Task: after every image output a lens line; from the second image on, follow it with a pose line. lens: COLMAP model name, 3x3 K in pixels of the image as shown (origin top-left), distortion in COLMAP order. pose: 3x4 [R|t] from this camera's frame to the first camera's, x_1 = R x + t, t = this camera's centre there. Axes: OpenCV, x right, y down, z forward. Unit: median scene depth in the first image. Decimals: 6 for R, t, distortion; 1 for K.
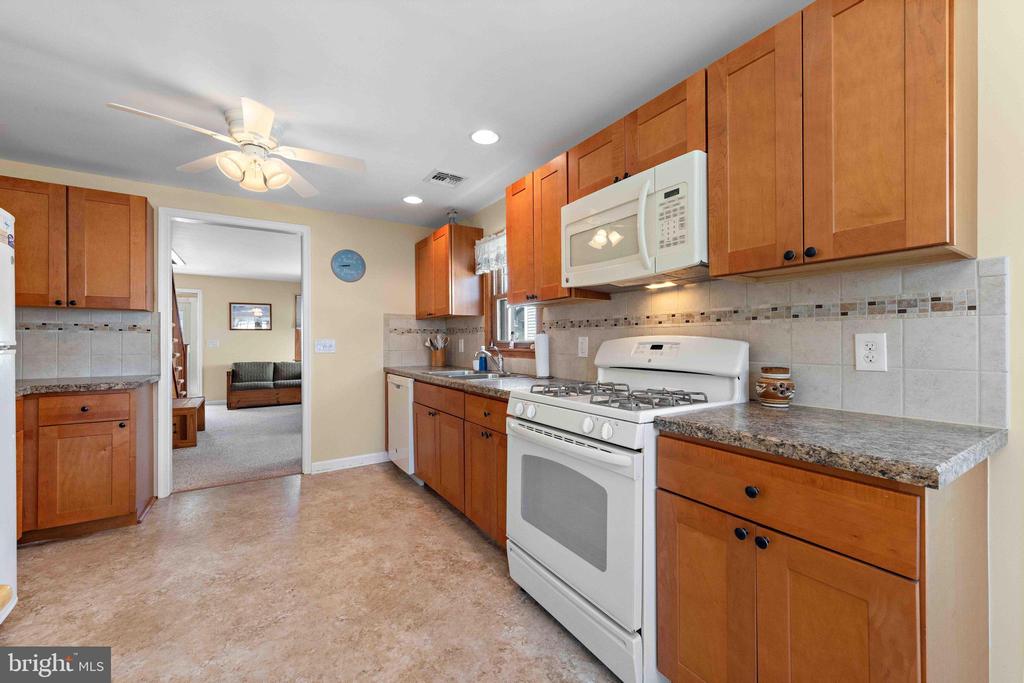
lens RADIAL K [[403.2, 0, 513.7], [0, 403.2, 341.7], [0, 0, 1]] dist [0.001371, 0.000350]
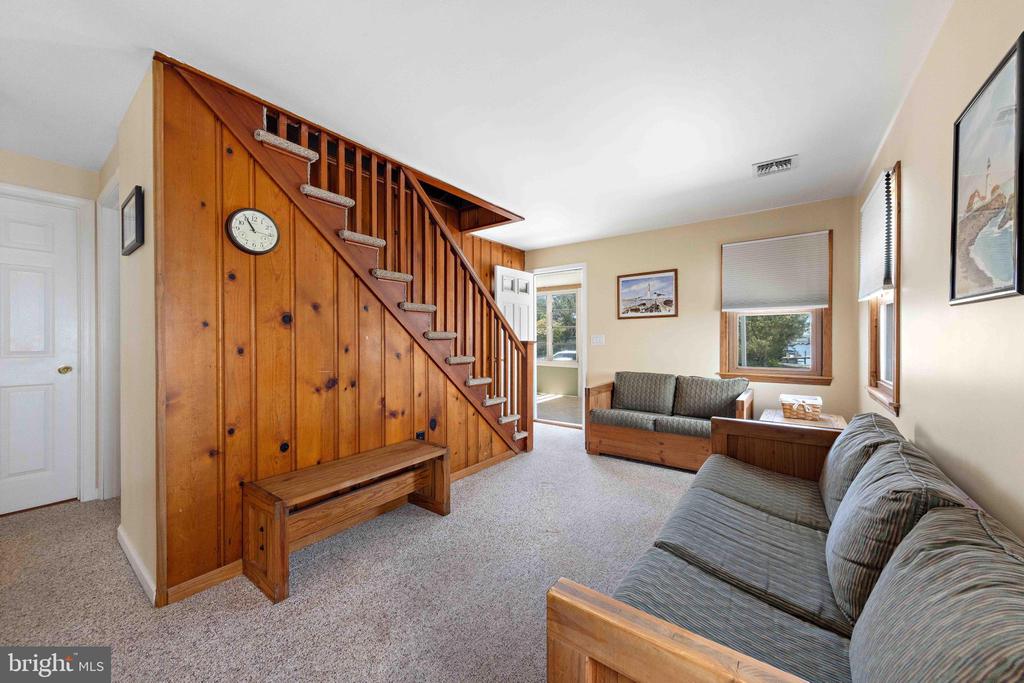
lens RADIAL K [[374.6, 0, 518.9], [0, 374.6, 340.5], [0, 0, 1]] dist [0.002872, -0.000535]
pose [[0.363187, 0.008455, -0.931678, -0.748775], [-0.002686, 0.999964, 0.008028, 0.001170], [0.931712, -0.000413, 0.363197, 2.257696]]
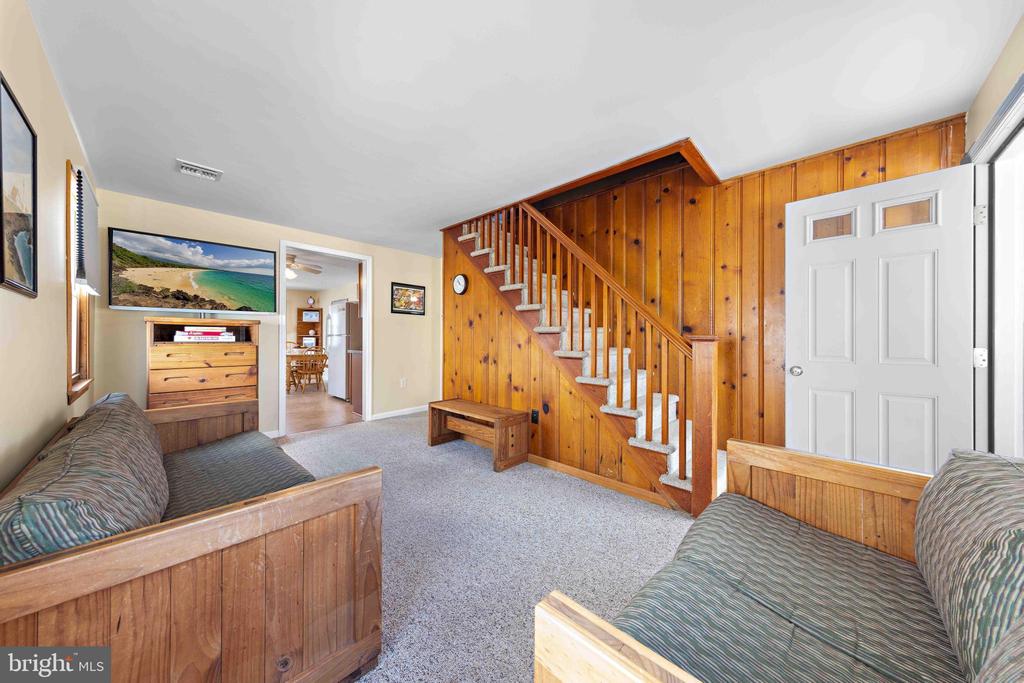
lens RADIAL K [[342.7, 0, 523.0], [0, 342.7, 337.4], [0, 0, 1]] dist [0.006978, 0.000016]
pose [[-0.968787, 0.001564, -0.247891, -1.707710], [0.000609, 0.999992, 0.003929, 0.020036], [0.247896, 0.003655, -0.968780, 3.841944]]
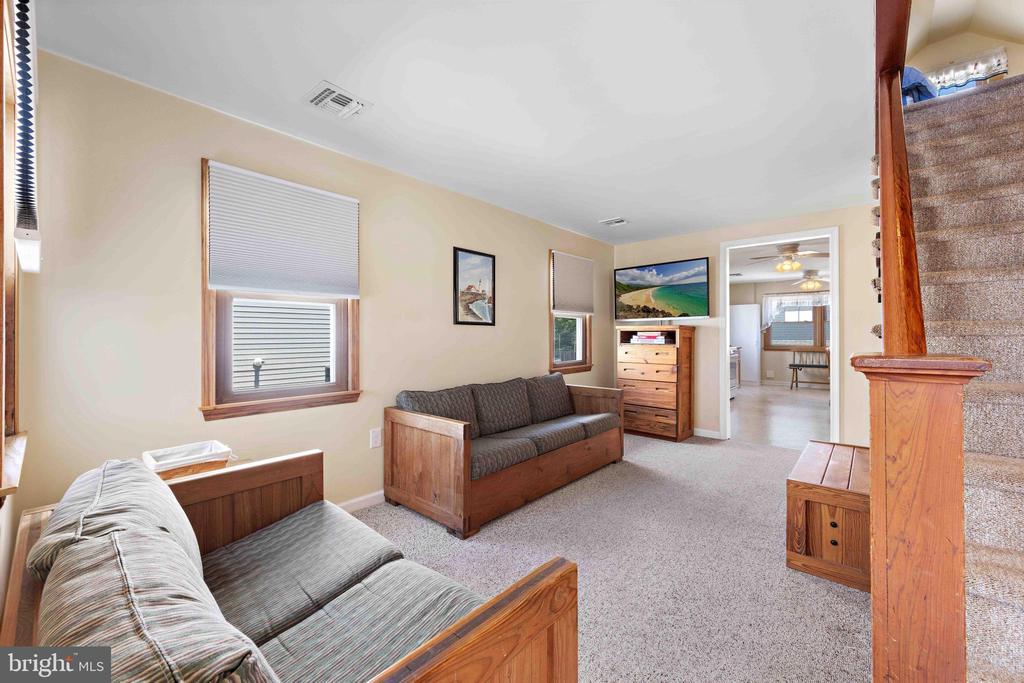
lens RADIAL K [[403.2, 0, 507.9], [0, 403.2, 335.8], [0, 0, 1]] dist [0.001371, 0.000350]
pose [[-0.253621, 0.003564, 0.967297, -2.699728], [0.009541, 0.999954, -0.001183, -0.004201], [-0.967257, 0.008929, -0.253643, 3.413527]]
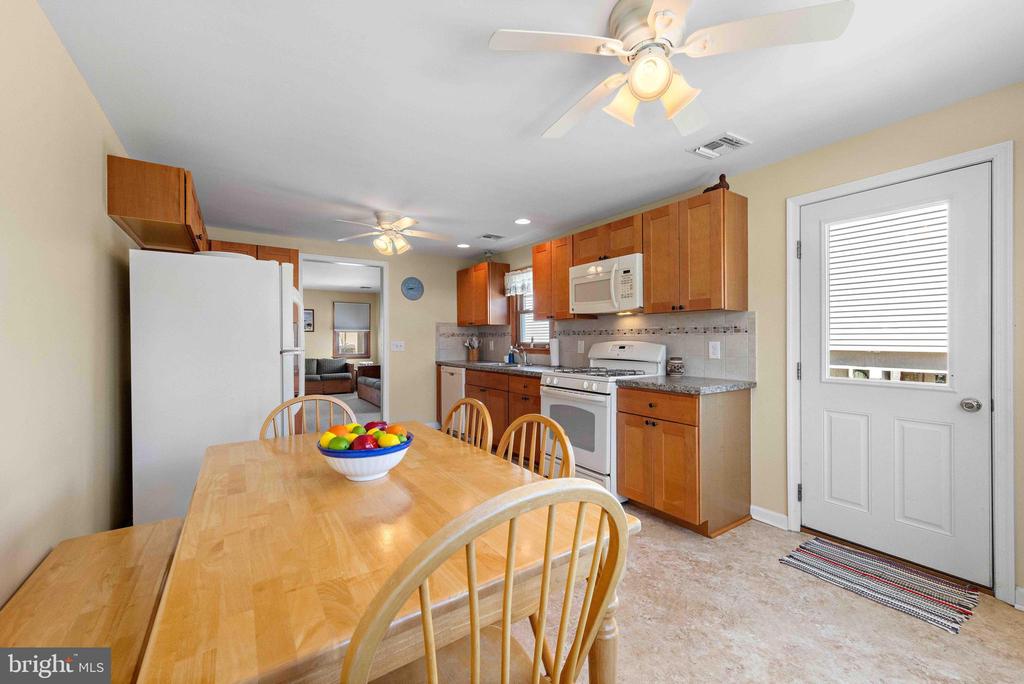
lens RADIAL K [[403.2, 0, 517.8], [0, 403.2, 339.4], [0, 0, 1]] dist [0.001371, 0.000350]
pose [[0.999425, -0.000463, 0.033899, -0.163535], [0.000464, 1.000000, -0.000038, -0.021108], [-0.033899, 0.000054, 0.999425, -0.736776]]
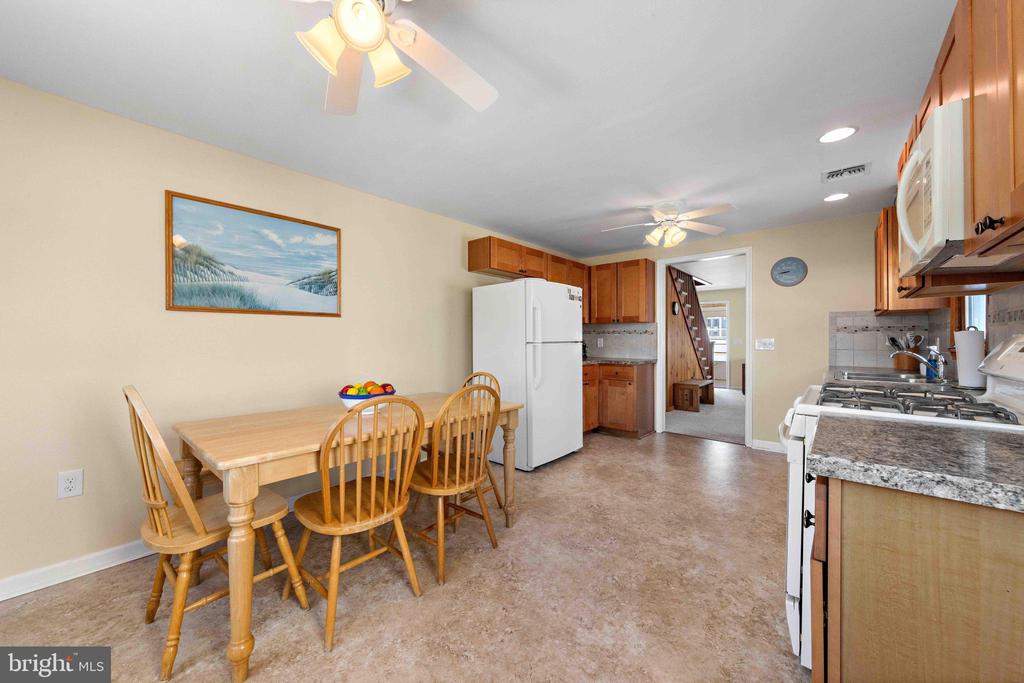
lens RADIAL K [[374.6, 0, 513.2], [0, 374.6, 339.7], [0, 0, 1]] dist [0.002872, -0.000535]
pose [[0.282130, 0.001120, -0.959376, 0.653911], [-0.002478, 0.999997, 0.000439, -0.000149], [0.959373, 0.002253, 0.282132, -0.029538]]
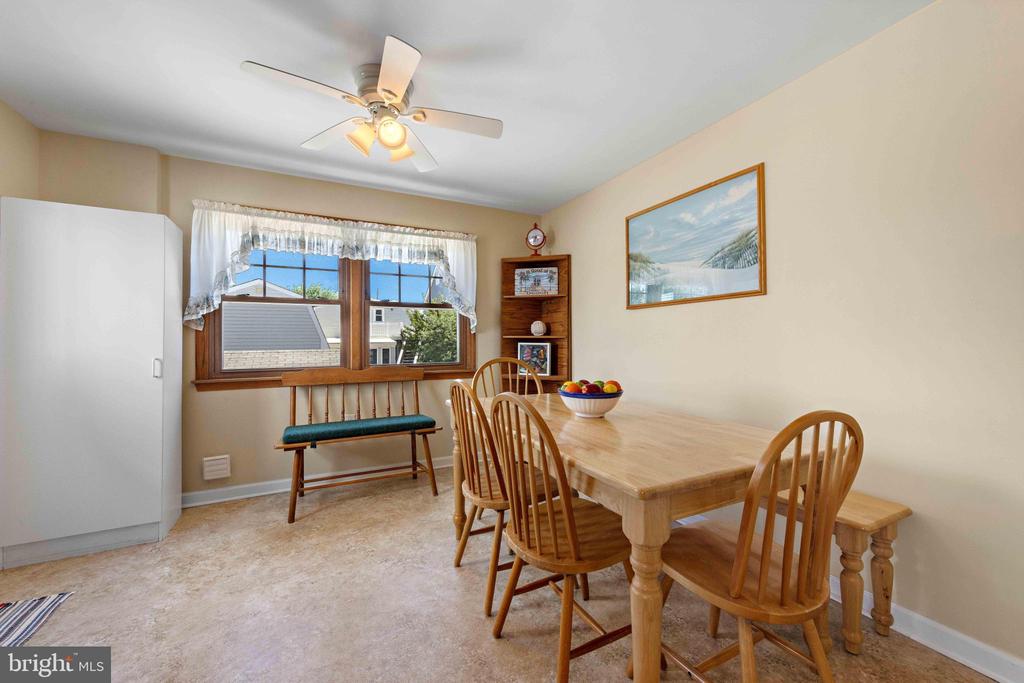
lens RADIAL K [[403.2, 0, 512.3], [0, 403.2, 334.9], [0, 0, 1]] dist [0.001371, 0.000350]
pose [[-0.993163, 0.006848, 0.116535, -0.308198], [0.005260, 0.999889, -0.013929, 0.026621], [-0.116617, -0.013221, -0.993089, 0.763346]]
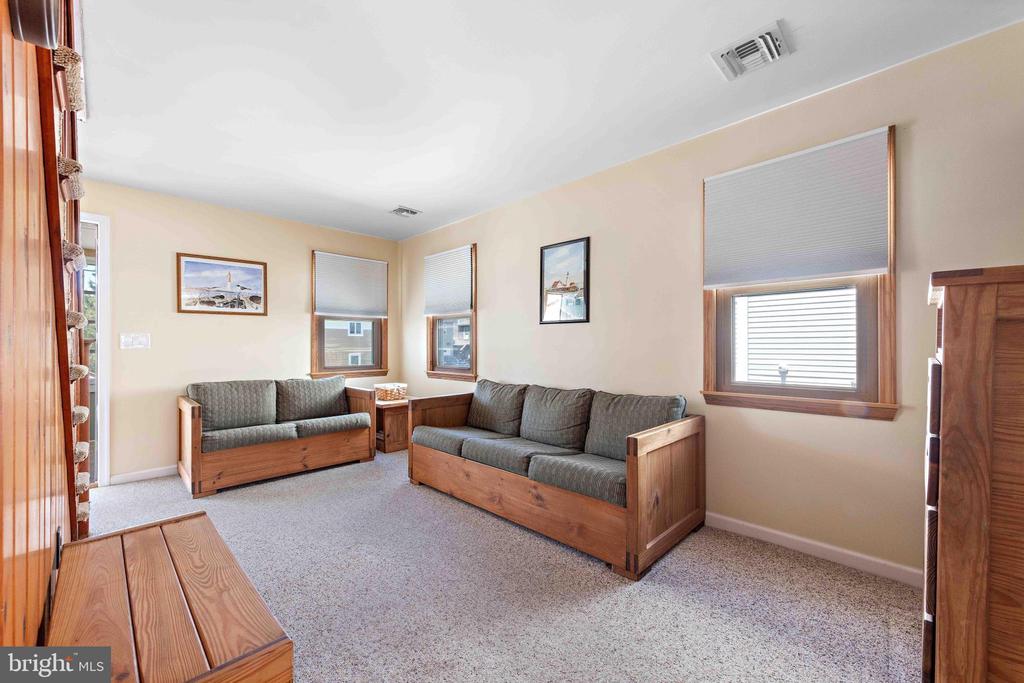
lens RADIAL K [[403.2, 0, 529.0], [0, 403.2, 343.9], [0, 0, 1]] dist [0.001371, 0.000350]
pose [[0.969810, 0.001434, 0.243859, -1.503096], [0.000844, 0.999957, -0.009238, 0.040657], [-0.243861, 0.009165, 0.969767, 1.615828]]
